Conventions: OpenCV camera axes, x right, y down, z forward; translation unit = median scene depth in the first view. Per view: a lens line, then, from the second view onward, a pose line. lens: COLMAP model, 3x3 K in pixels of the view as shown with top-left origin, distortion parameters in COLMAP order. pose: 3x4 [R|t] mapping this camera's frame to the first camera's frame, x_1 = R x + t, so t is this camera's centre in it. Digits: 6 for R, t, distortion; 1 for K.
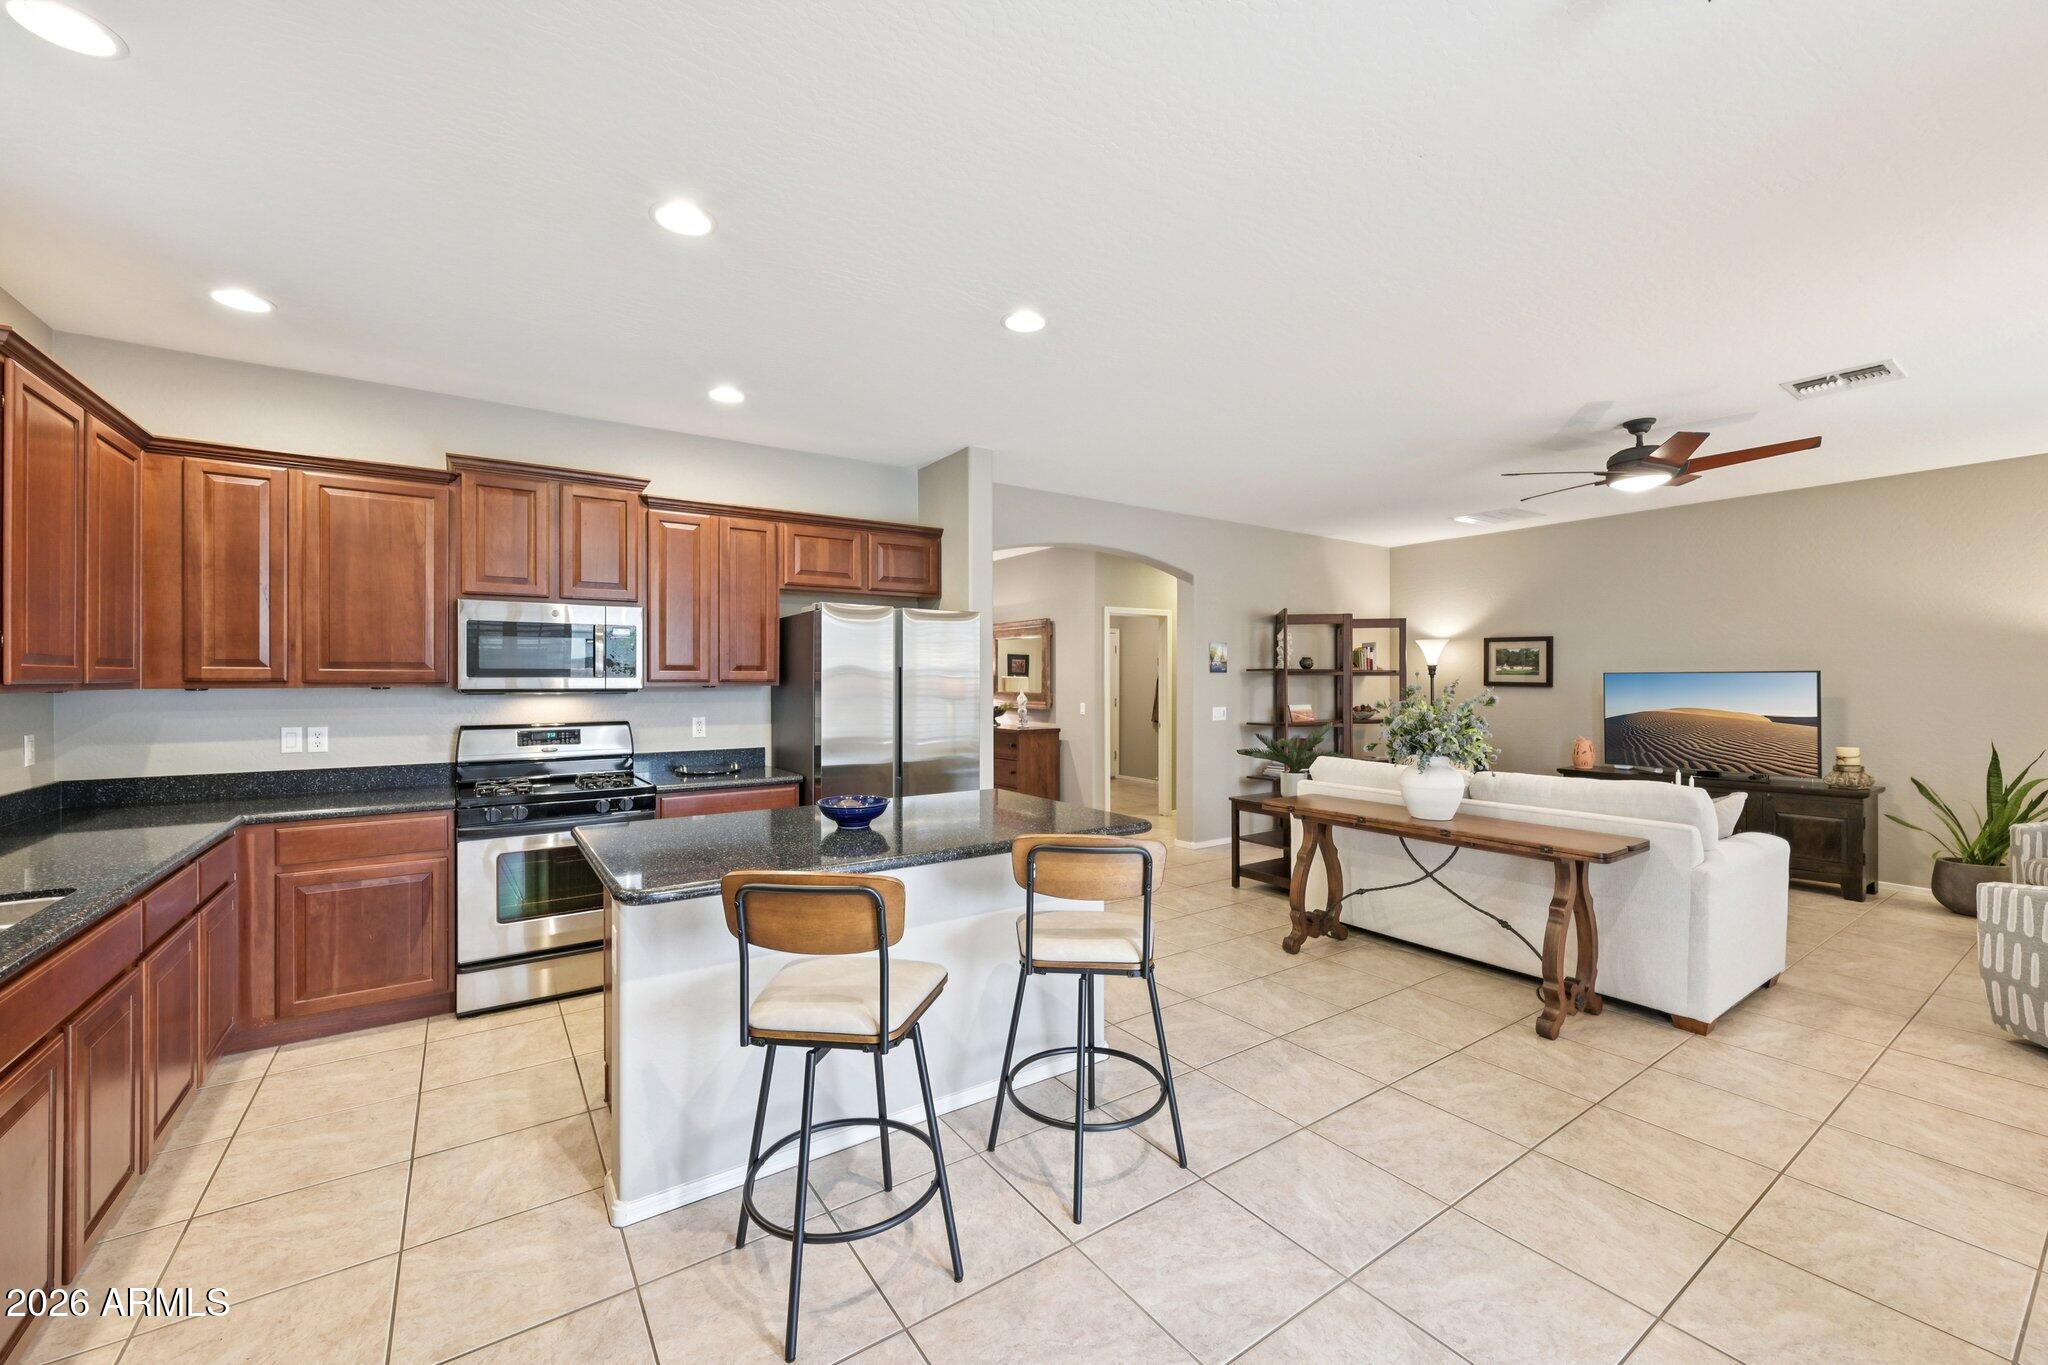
lens RADIAL K [[812.5, 0, 1031.1], [0, 812.5, 678.6], [0, 0, 1]] dist [0.000040, -0.000179]
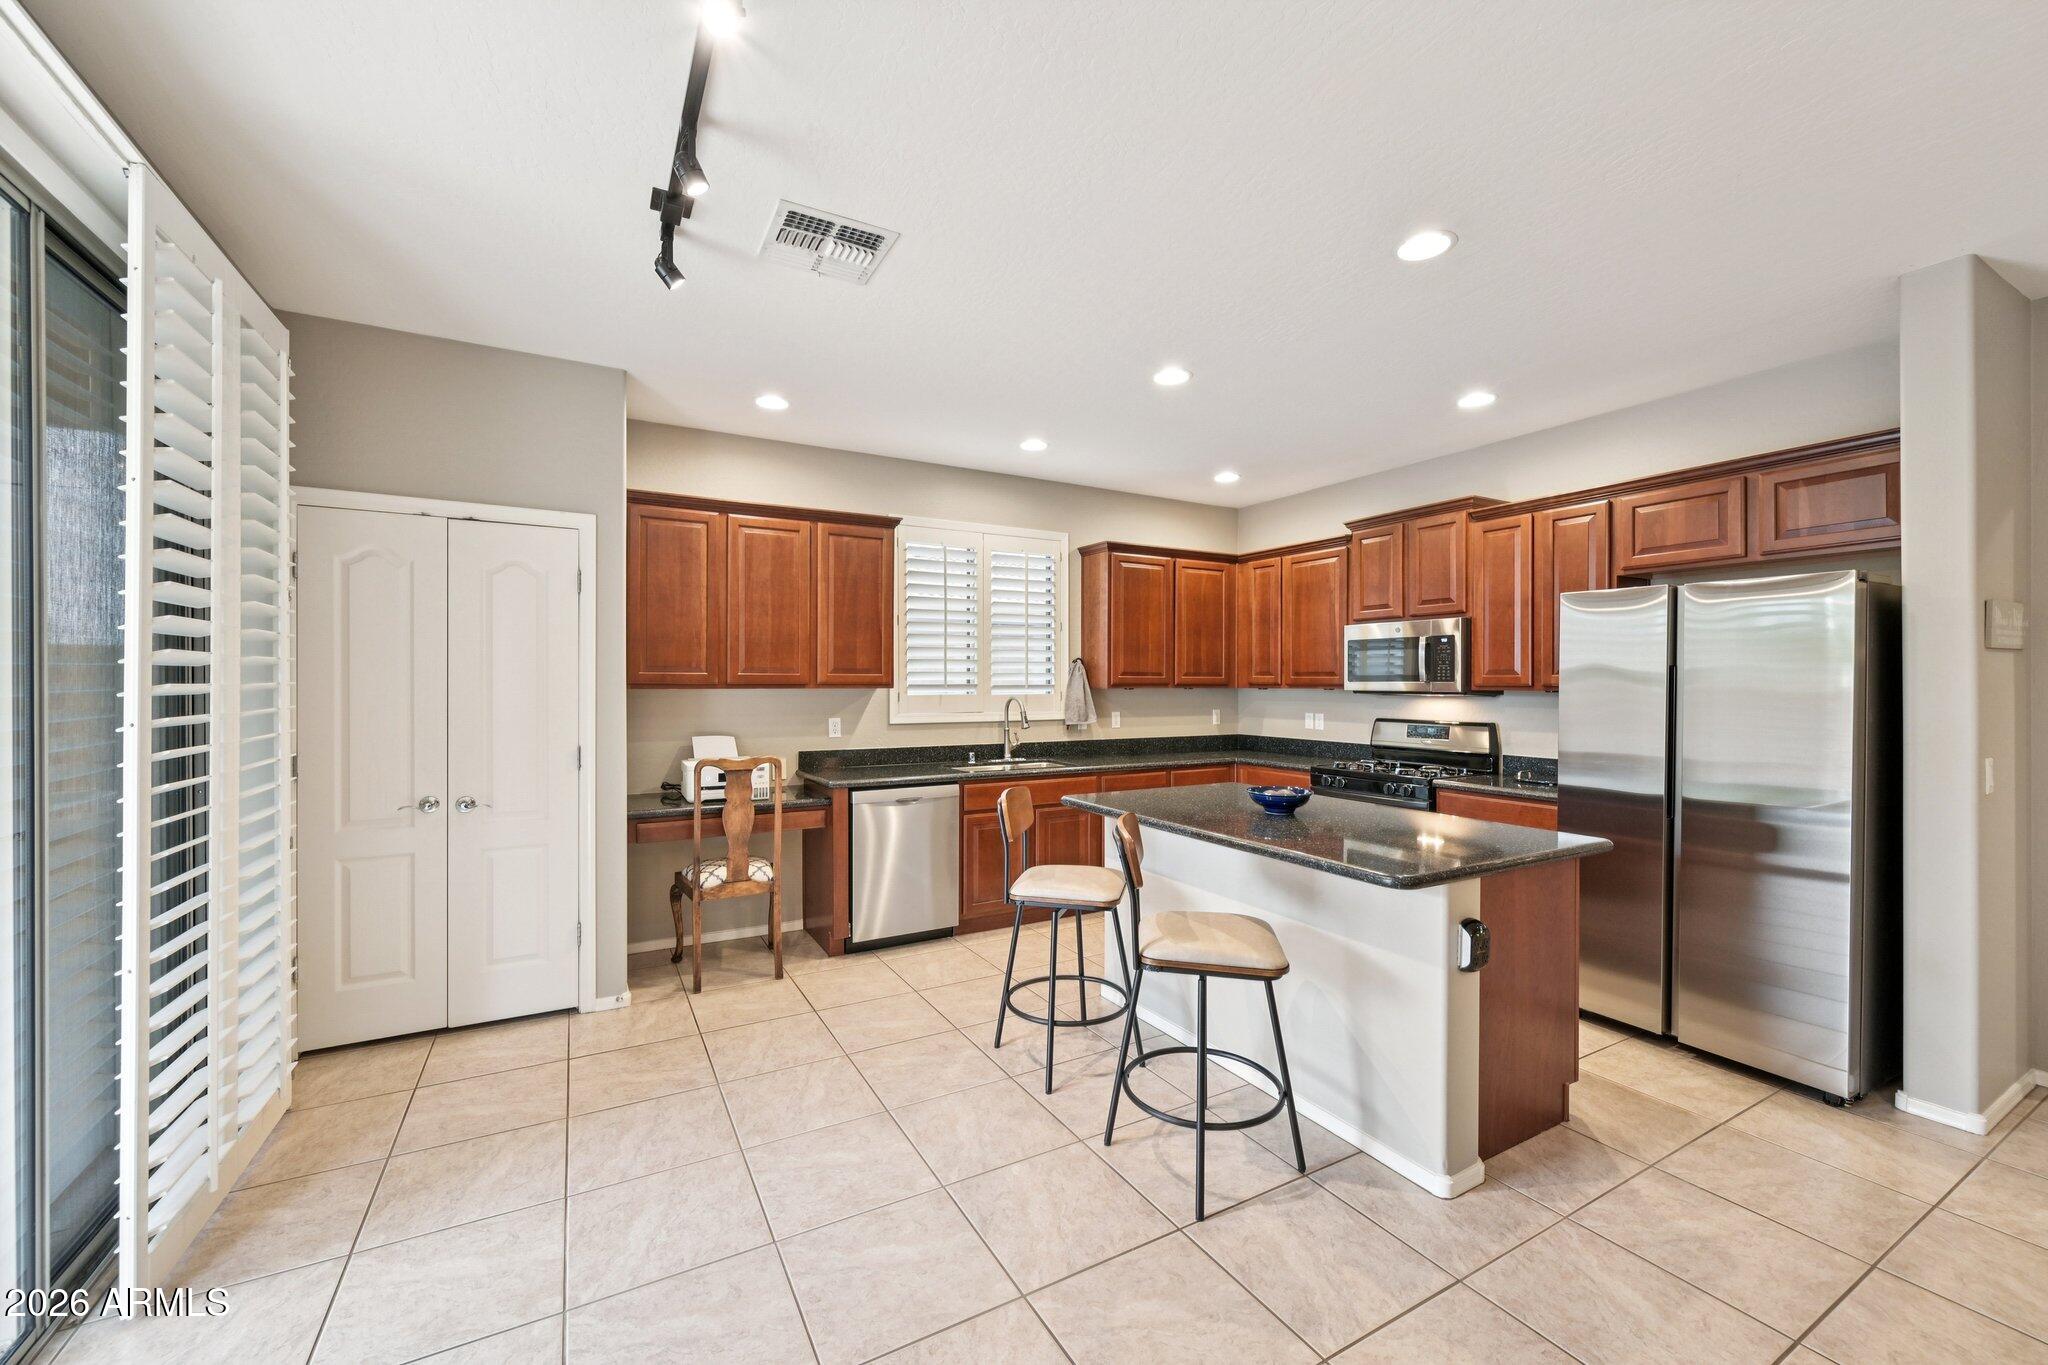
lens RADIAL K [[812.5, 0, 1032.2], [0, 812.5, 685.6], [0, 0, 1]] dist [0.000040, -0.000179]
pose [[-0.094776, 0.001648, -0.995497, 0.818764], [-0.001389, 0.999997, 0.001788, 0.003551], [0.995498, 0.001553, -0.094773, 0.664833]]
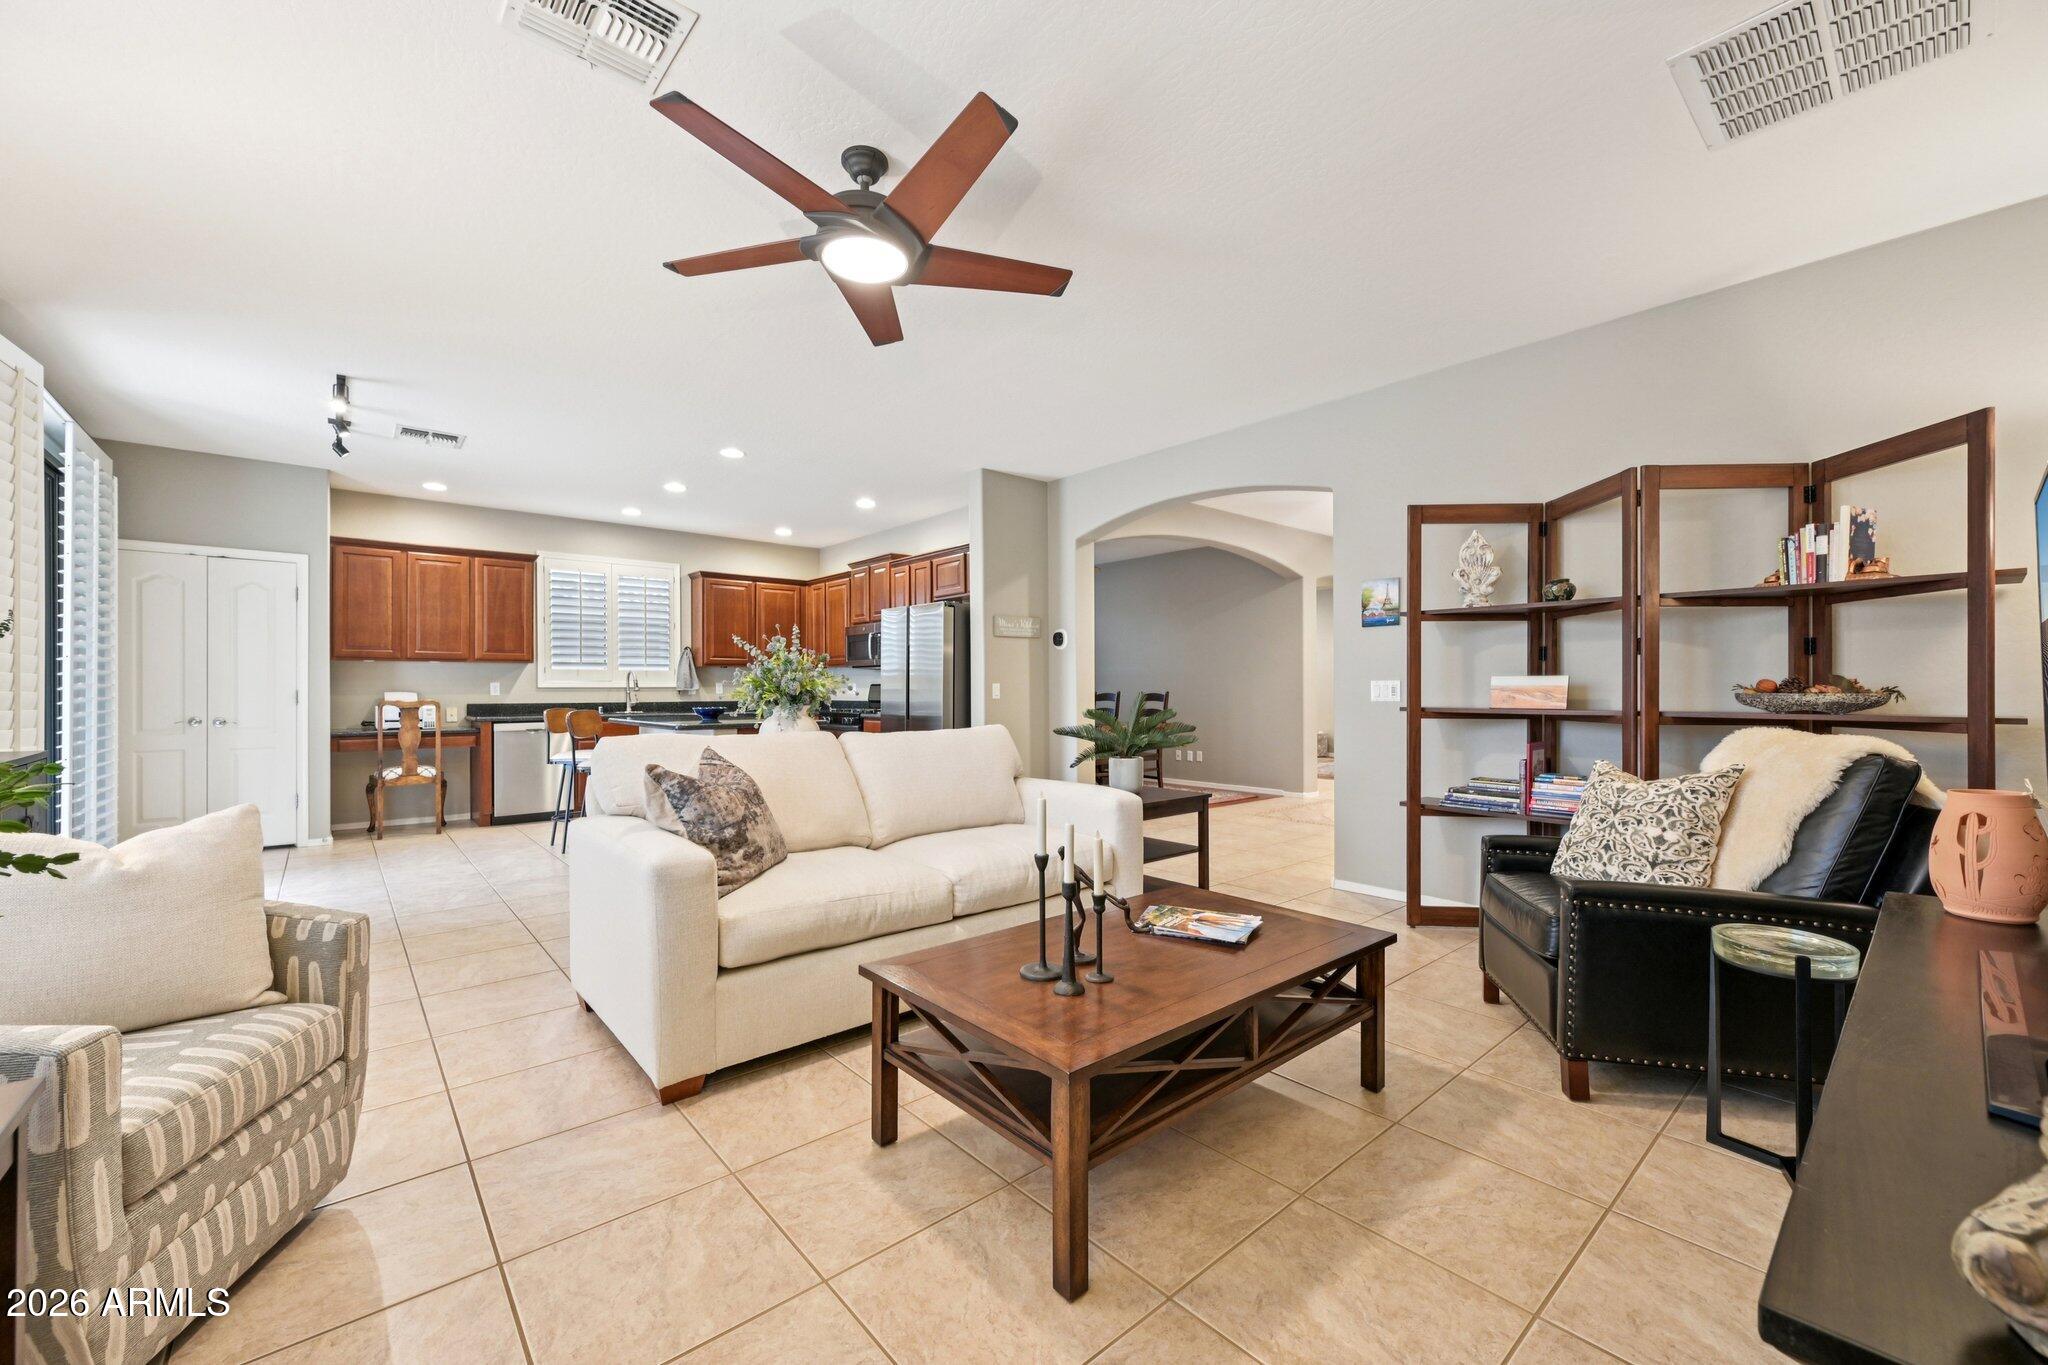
lens RADIAL K [[812.5, 0, 1029.9], [0, 812.5, 687.2], [0, 0, 1]] dist [0.000040, -0.000179]
pose [[0.106917, -0.003768, -0.994261, 1.798521], [0.002862, 0.999990, -0.003482, 0.089774], [0.994264, -0.002473, 0.106927, 1.410739]]
